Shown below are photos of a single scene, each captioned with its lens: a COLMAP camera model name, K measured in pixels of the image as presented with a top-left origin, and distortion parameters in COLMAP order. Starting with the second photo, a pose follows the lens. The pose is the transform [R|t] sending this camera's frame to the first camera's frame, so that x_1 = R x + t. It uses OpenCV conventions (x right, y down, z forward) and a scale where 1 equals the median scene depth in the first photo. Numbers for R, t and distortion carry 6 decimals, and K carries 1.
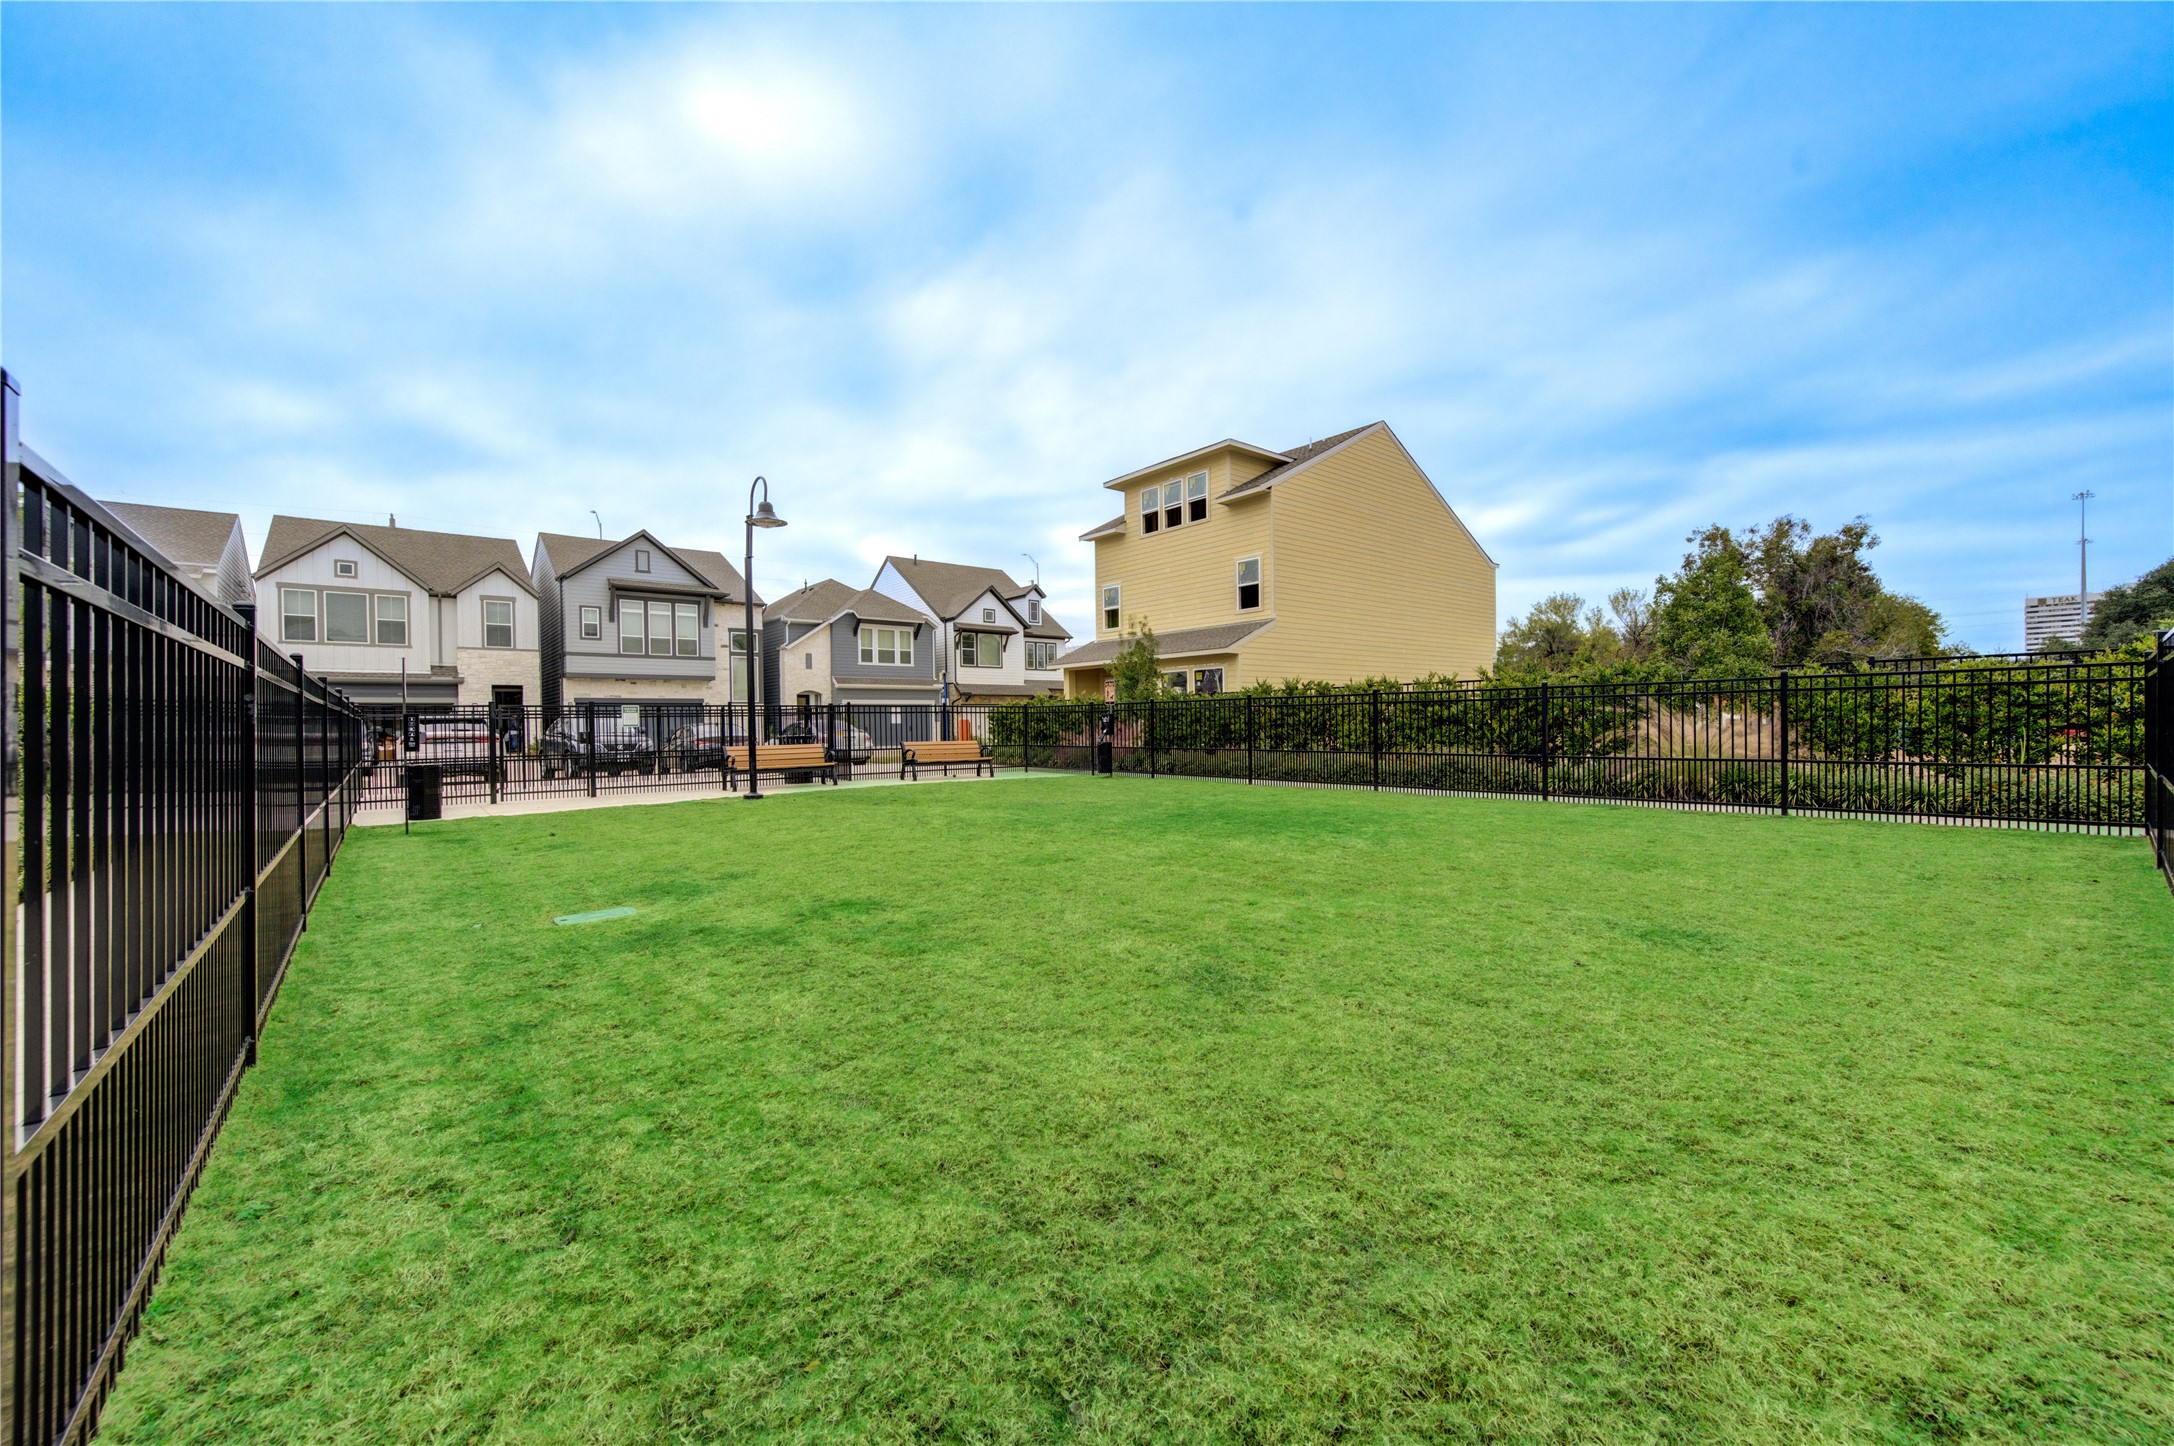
lens RADIAL K [[858.9, 0, 1084.2], [0, 858.9, 721.5], [0, 0, 1]] dist [-0.004151, 0.002155]
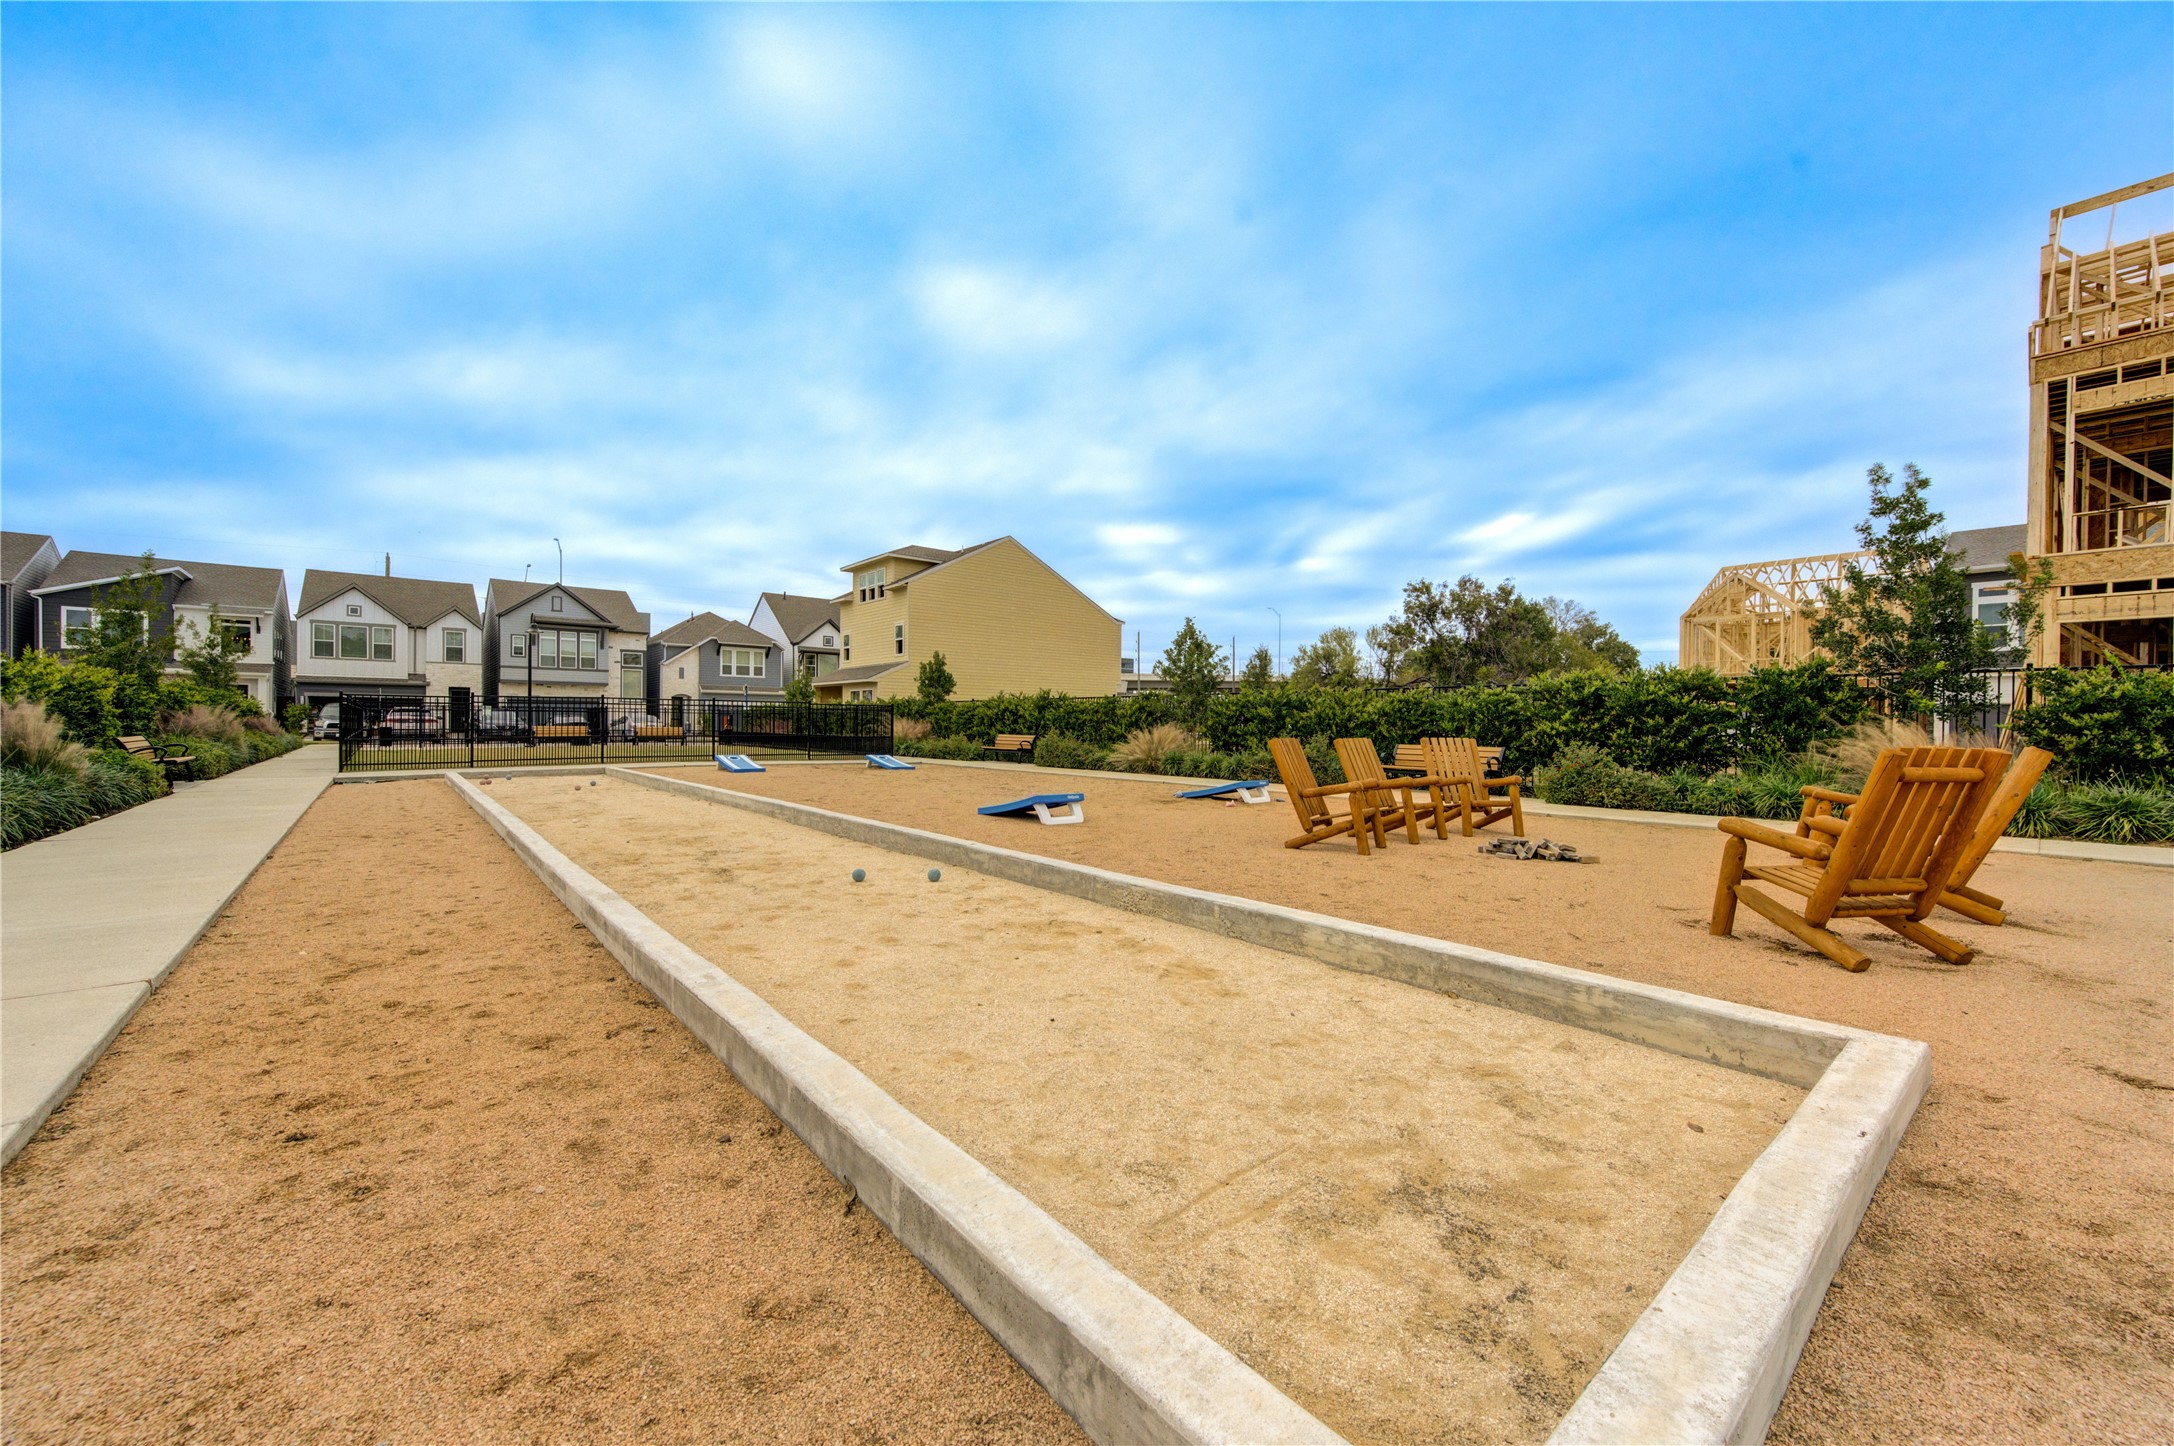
lens RADIAL K [[858.9, 0, 1090.1], [0, 858.9, 725.4], [0, 0, 1]] dist [-0.004151, 0.002155]
pose [[0.999694, 0.023104, 0.008814, 0.399231], [-0.023120, 0.999731, 0.001749, -0.002863], [-0.008771, -0.001952, 0.999960, -0.487080]]
